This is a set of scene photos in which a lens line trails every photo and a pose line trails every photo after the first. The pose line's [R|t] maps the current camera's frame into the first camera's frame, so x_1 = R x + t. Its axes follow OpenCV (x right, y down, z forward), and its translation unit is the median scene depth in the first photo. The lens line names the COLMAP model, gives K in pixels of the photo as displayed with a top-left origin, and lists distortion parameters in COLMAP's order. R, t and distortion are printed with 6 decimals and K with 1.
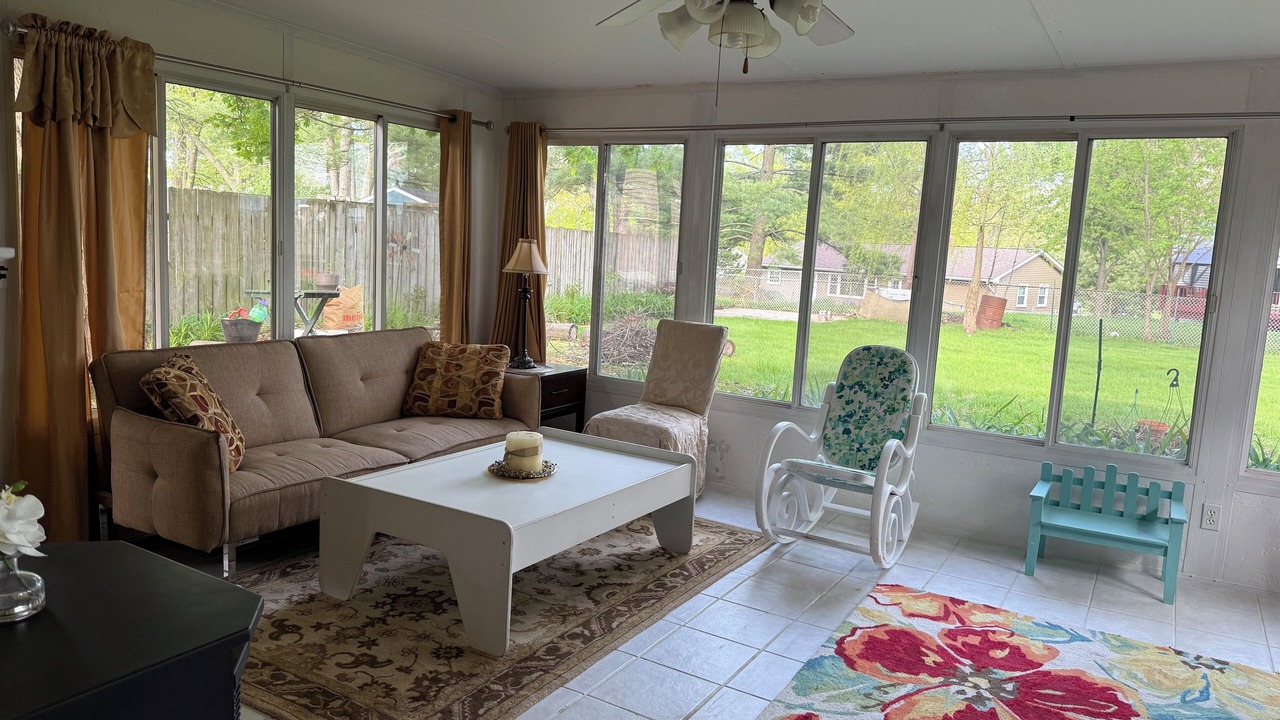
lens RADIAL K [[904.8, 0, 640.0], [0, 904.8, 360.0], [0, 0, 1]] dist [-0.000115, -0.002085]
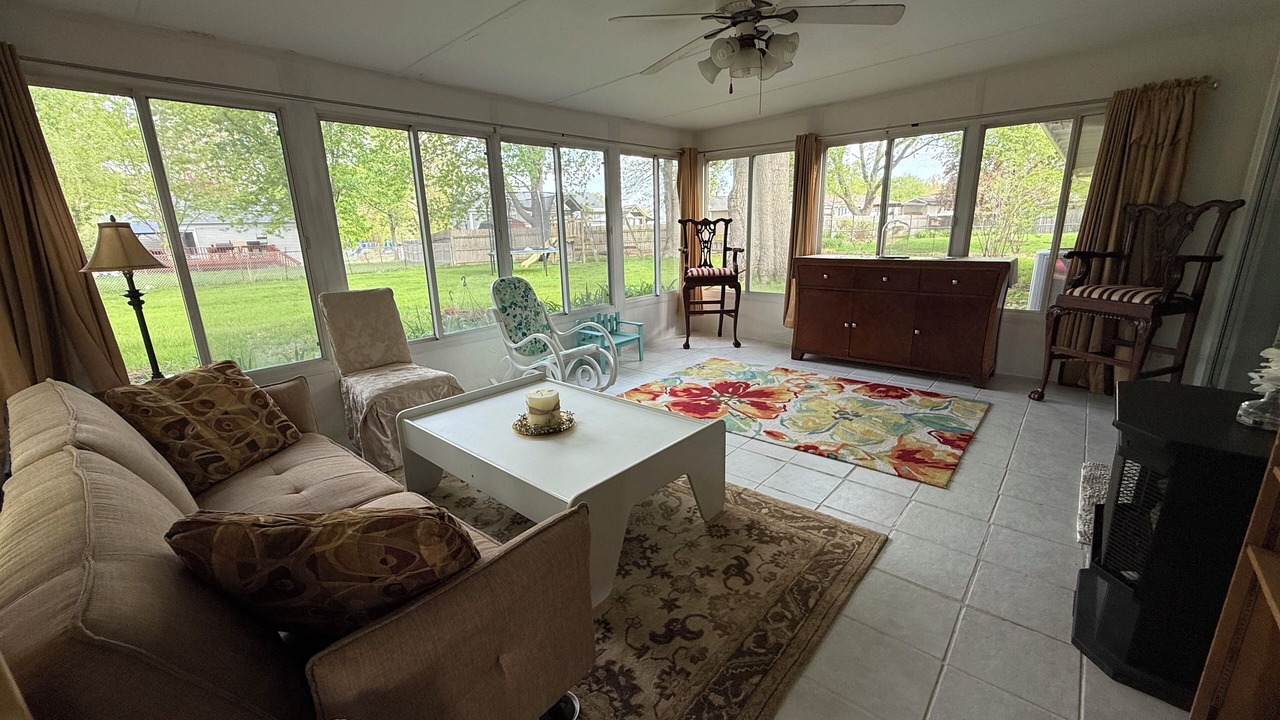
lens RADIAL K [[513.4, 0, 640.0], [0, 513.4, 360.0], [0, 0, 1]] dist [0.000349, -0.000029]
pose [[0.176103, -0.309624, 0.934409, -0.754243], [0.170474, 0.944494, 0.280837, -0.121691], [-0.969498, 0.109836, 0.219112, 0.817783]]
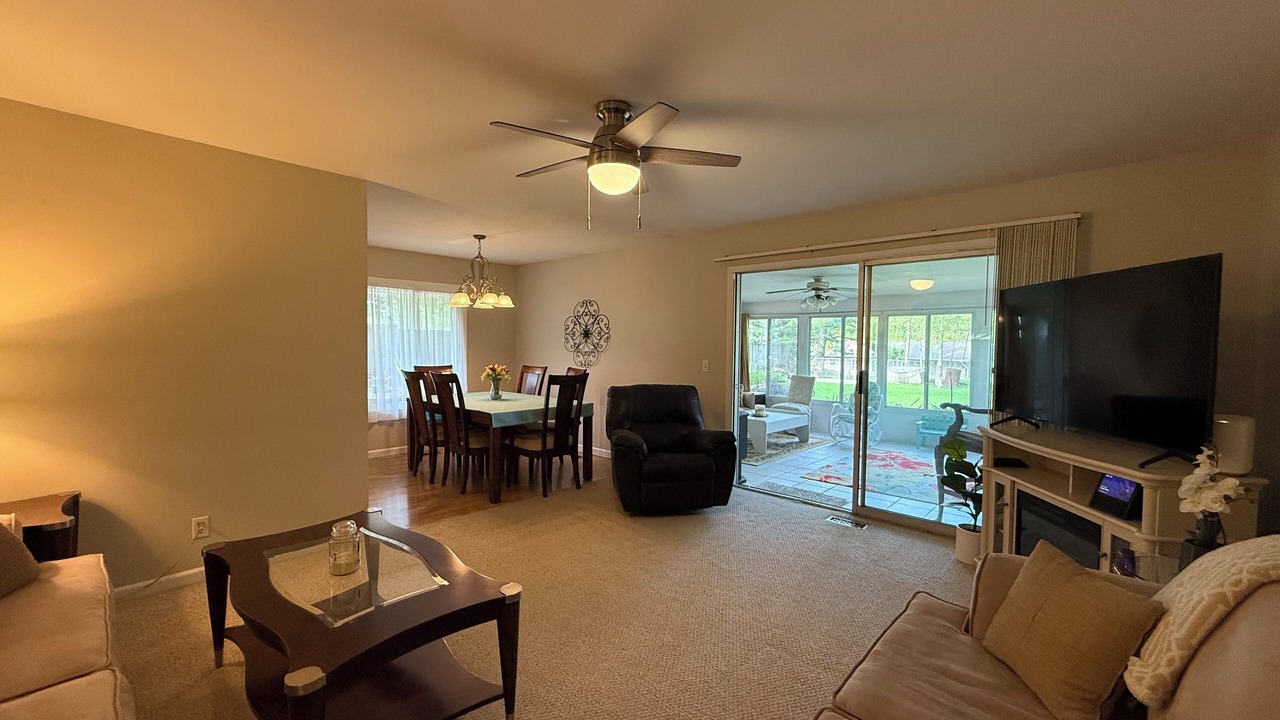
lens RADIAL K [[513.4, 0, 640.0], [0, 513.4, 360.0], [0, 0, 1]] dist [0.000349, -0.000029]
pose [[0.976999, -0.033488, -0.210598, -0.173010], [0.012765, 0.995005, -0.099001, 0.107321], [0.212861, 0.094036, 0.972547, -1.232130]]
